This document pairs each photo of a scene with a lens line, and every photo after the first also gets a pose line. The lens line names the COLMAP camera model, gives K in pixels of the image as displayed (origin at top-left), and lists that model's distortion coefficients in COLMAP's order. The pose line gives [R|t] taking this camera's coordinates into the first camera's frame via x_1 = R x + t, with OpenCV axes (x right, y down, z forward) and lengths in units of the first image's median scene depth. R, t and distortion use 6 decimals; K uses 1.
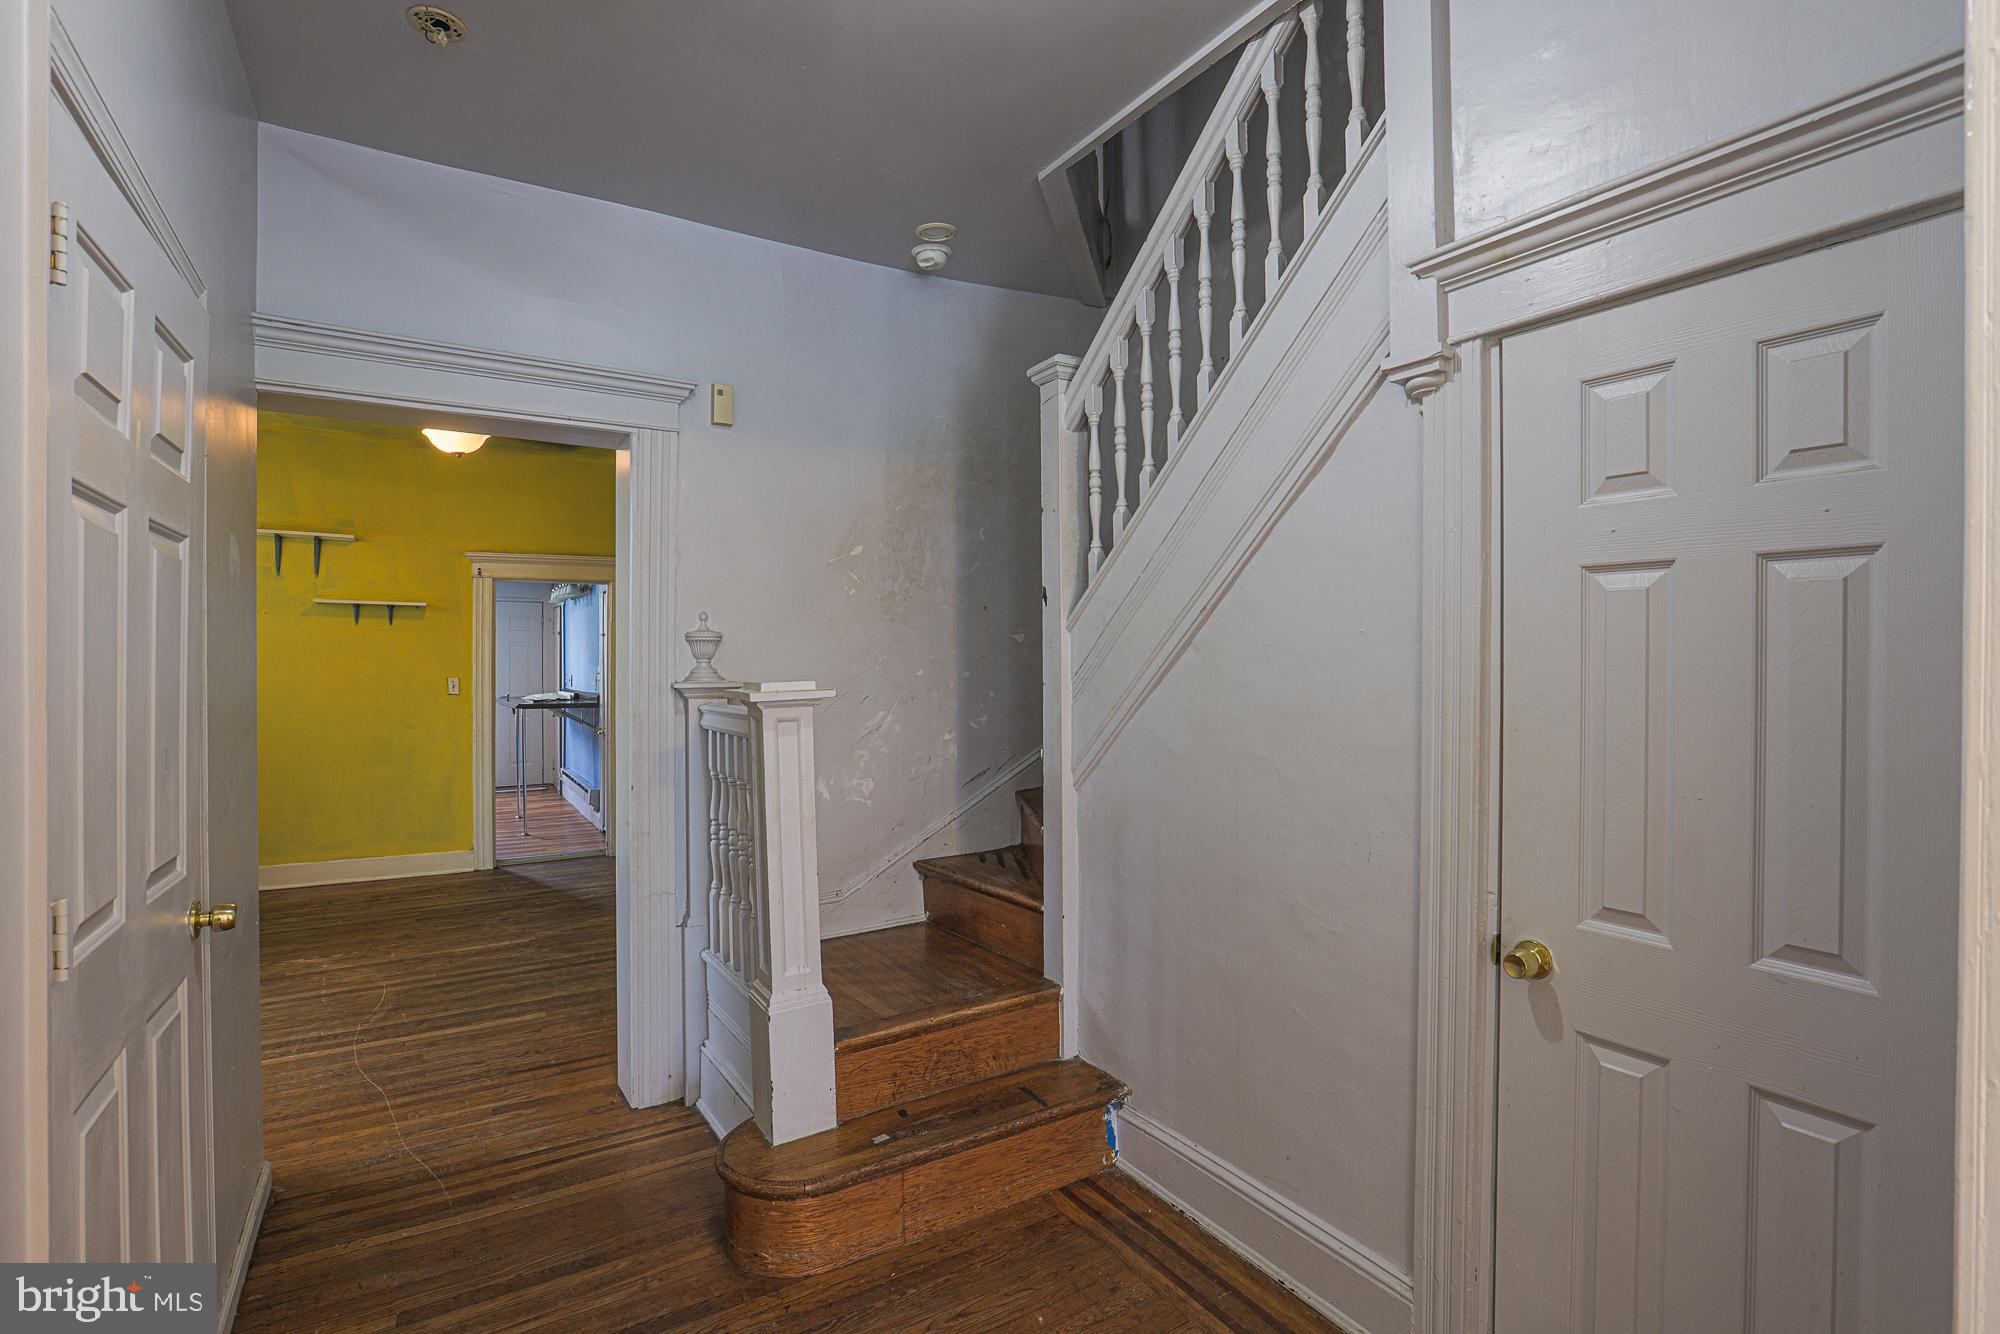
lens RADIAL K [[977.9, 0, 996.0], [0, 977.9, 673.3], [0, 0, 1]] dist [-0.043428, 0.014913]
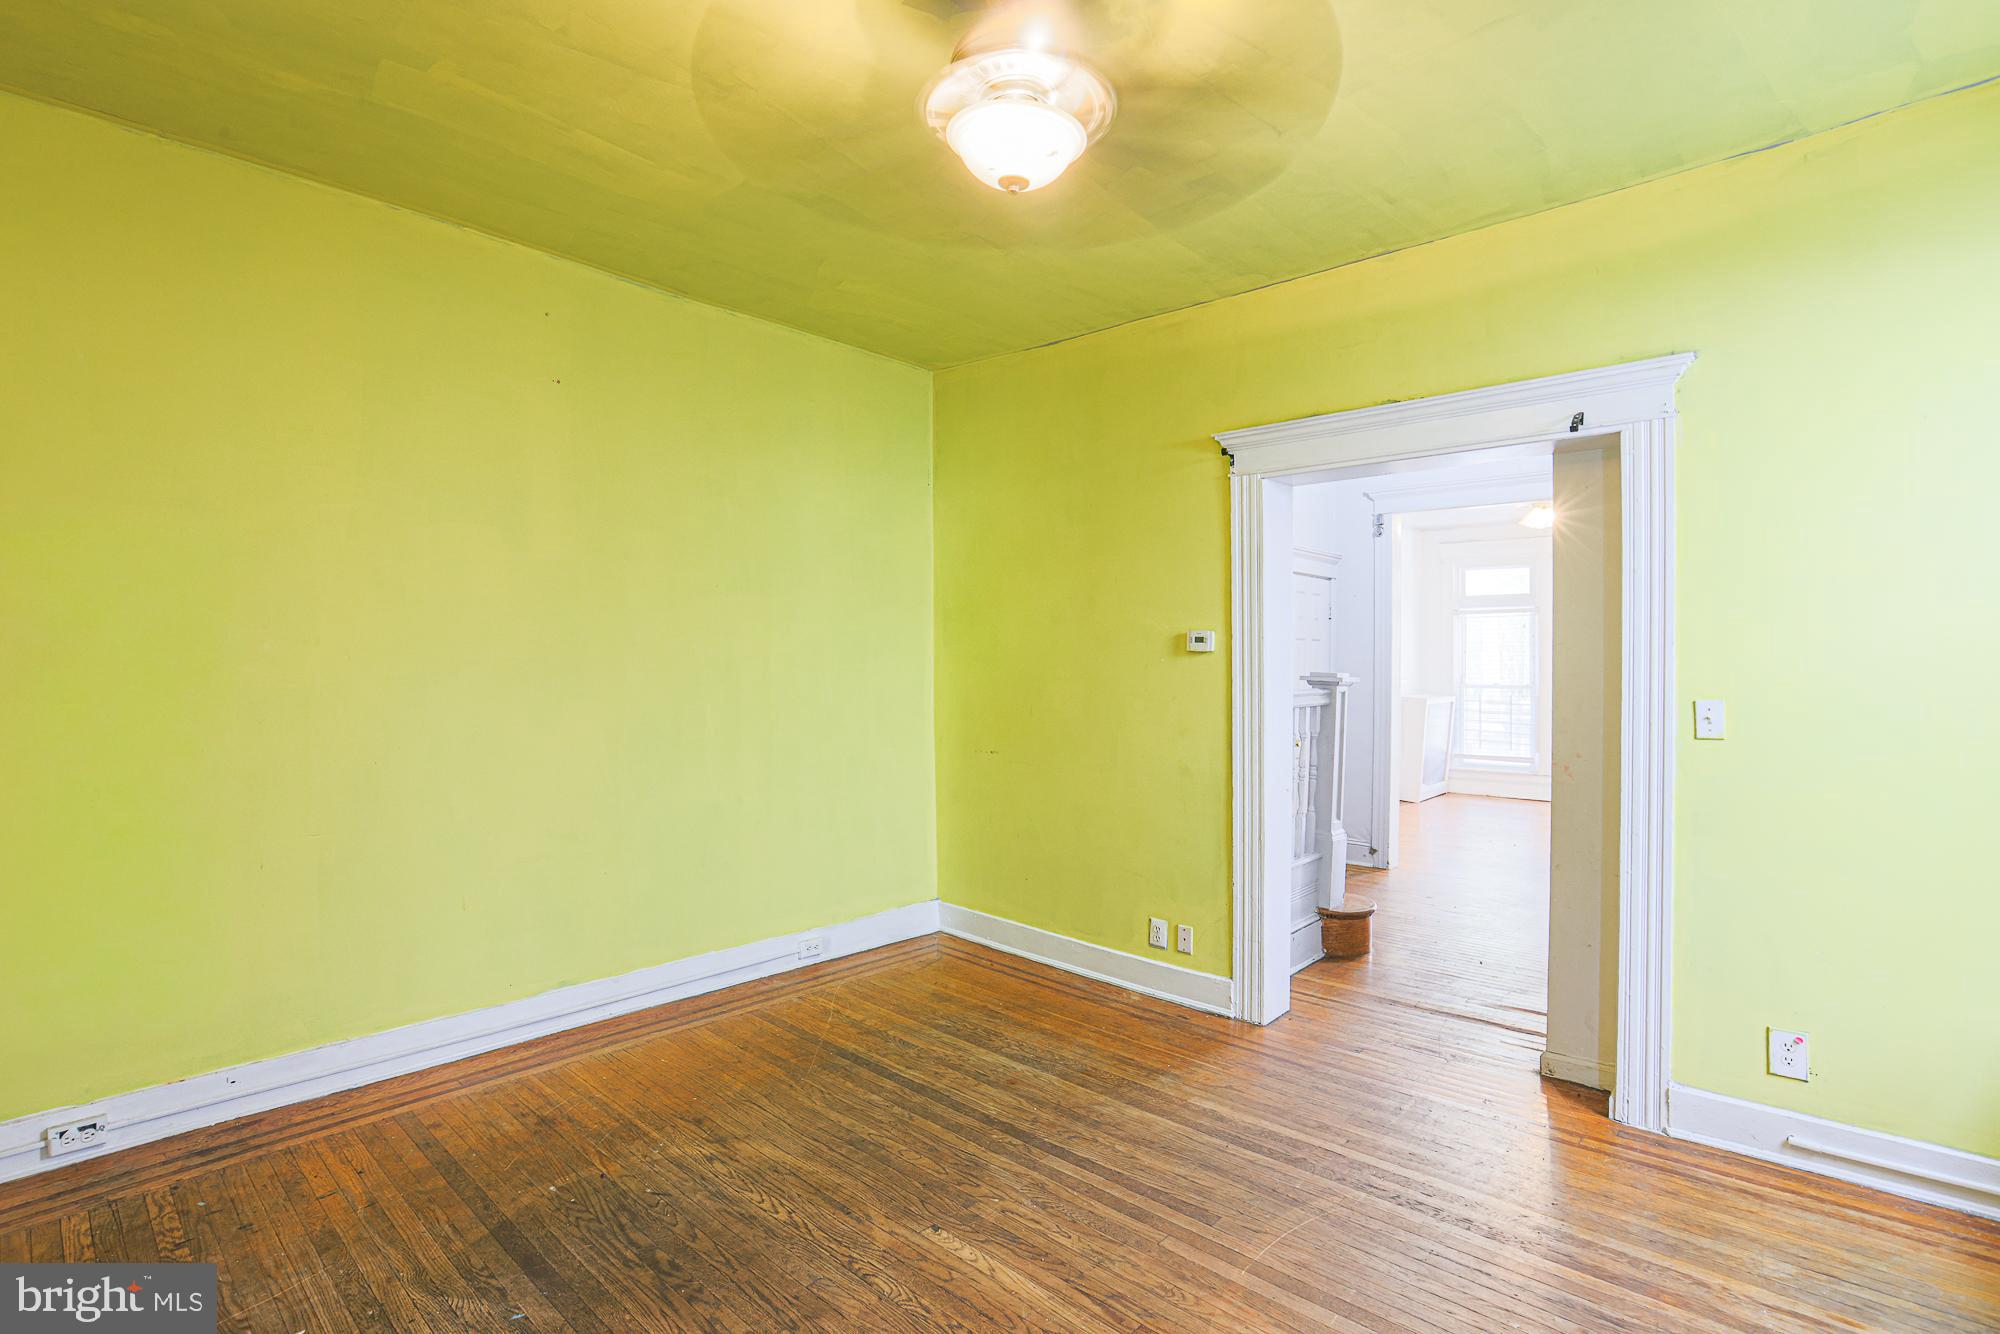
lens RADIAL K [[977.9, 0, 997.9], [0, 977.9, 662.5], [0, 0, 1]] dist [-0.043428, 0.014913]
pose [[-0.287106, -0.006238, 0.957878, -1.200996], [0.001306, 0.999975, 0.006904, -0.021740], [-0.957898, 0.003234, -0.287091, 1.389129]]
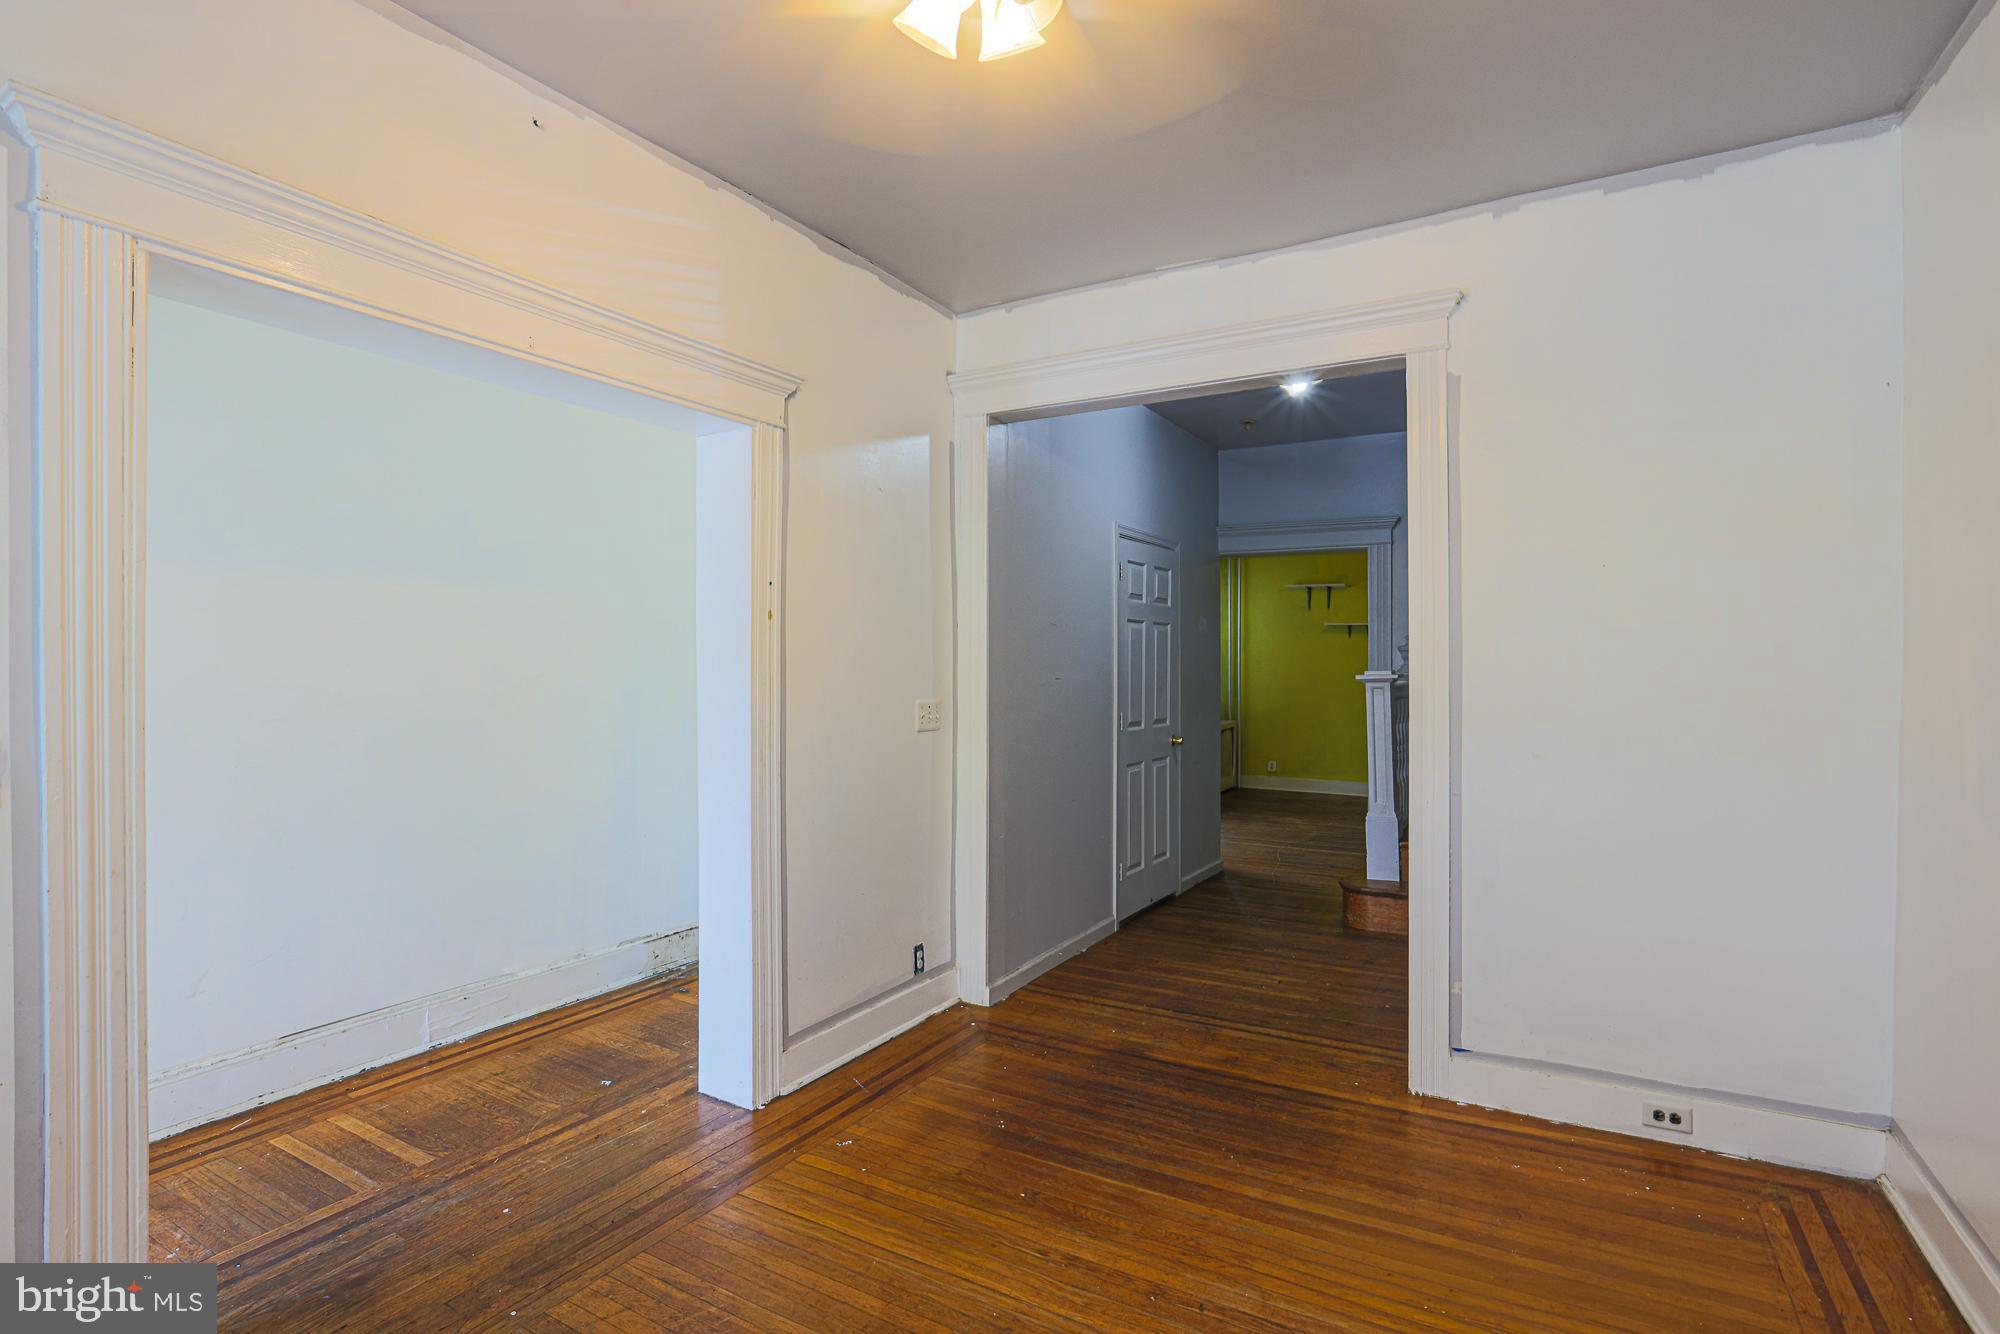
lens RADIAL K [[977.9, 0, 986.7], [0, 977.9, 657.5], [0, 0, 1]] dist [-0.043428, 0.014913]
pose [[0.467002, -0.003432, -0.884250, 0.827118], [-0.009613, 0.999914, -0.008957, 0.004175], [0.884204, 0.012683, 0.466929, -0.508843]]
